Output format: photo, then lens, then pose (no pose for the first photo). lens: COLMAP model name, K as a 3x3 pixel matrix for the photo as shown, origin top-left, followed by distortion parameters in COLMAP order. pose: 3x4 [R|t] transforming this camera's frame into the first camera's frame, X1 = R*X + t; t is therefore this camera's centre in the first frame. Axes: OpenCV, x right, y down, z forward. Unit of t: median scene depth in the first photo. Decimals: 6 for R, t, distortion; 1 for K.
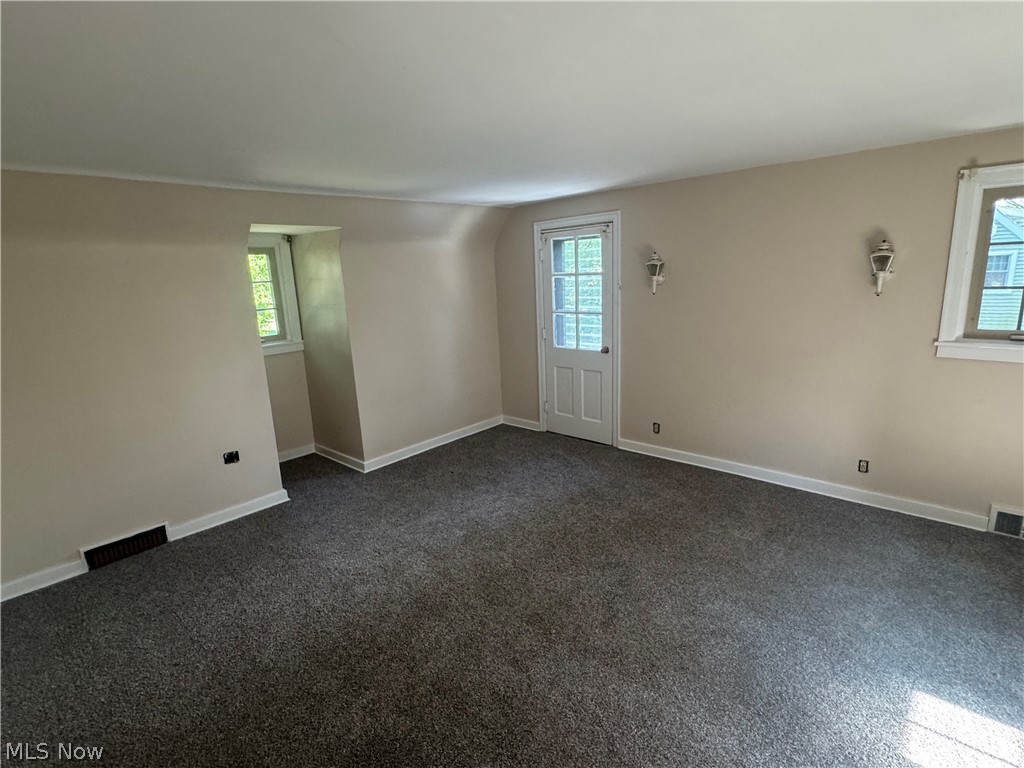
lens RADIAL K [[513.4, 0, 513.3], [0, 513.4, 383.5], [0, 0, 1]] dist [-0.006686, -0.000677]
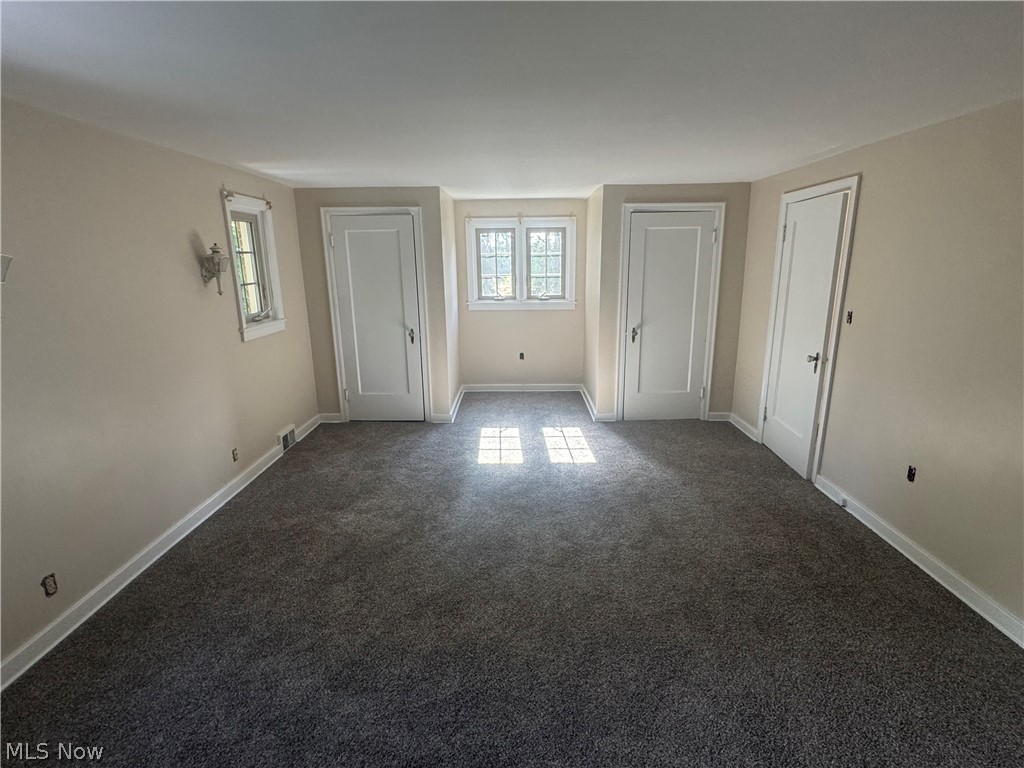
lens RADIAL K [[513.4, 0, 514.1], [0, 513.4, 386.1], [0, 0, 1]] dist [-0.006686, -0.000677]
pose [[-0.686641, -0.123256, 0.716472, -0.518944], [0.190607, 0.920525, 0.341031, -0.250410], [-0.701565, 0.370730, -0.608577, 1.341170]]
